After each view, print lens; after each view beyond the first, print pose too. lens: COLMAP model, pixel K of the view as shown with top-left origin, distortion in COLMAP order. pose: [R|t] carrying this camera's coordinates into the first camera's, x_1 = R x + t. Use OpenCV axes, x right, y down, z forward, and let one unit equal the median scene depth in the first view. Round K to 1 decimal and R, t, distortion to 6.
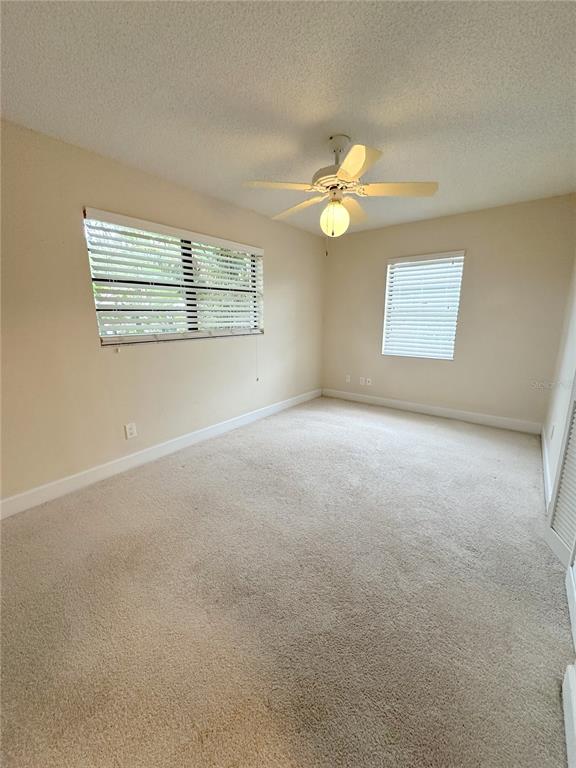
lens RADIAL K [[307.8, 0, 287.7], [0, 307.8, 383.1], [0, 0, 1]] dist [-0.000119, -0.000359]
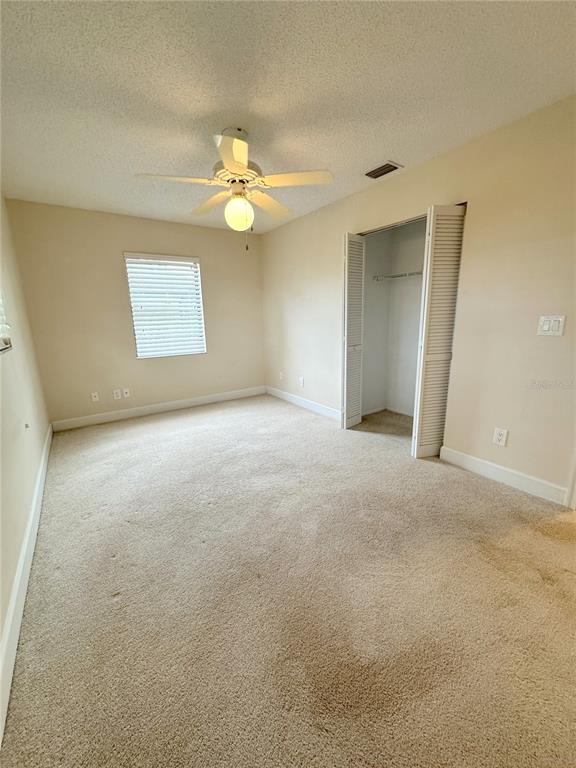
lens RADIAL K [[307.8, 0, 290.4], [0, 307.8, 384.9], [0, 0, 1]] dist [-0.000119, -0.000359]
pose [[0.299845, -0.215903, 0.929236, -0.452026], [0.224054, 0.962746, 0.151391, -0.062176], [-0.927304, 0.162805, 0.337048, 0.326890]]
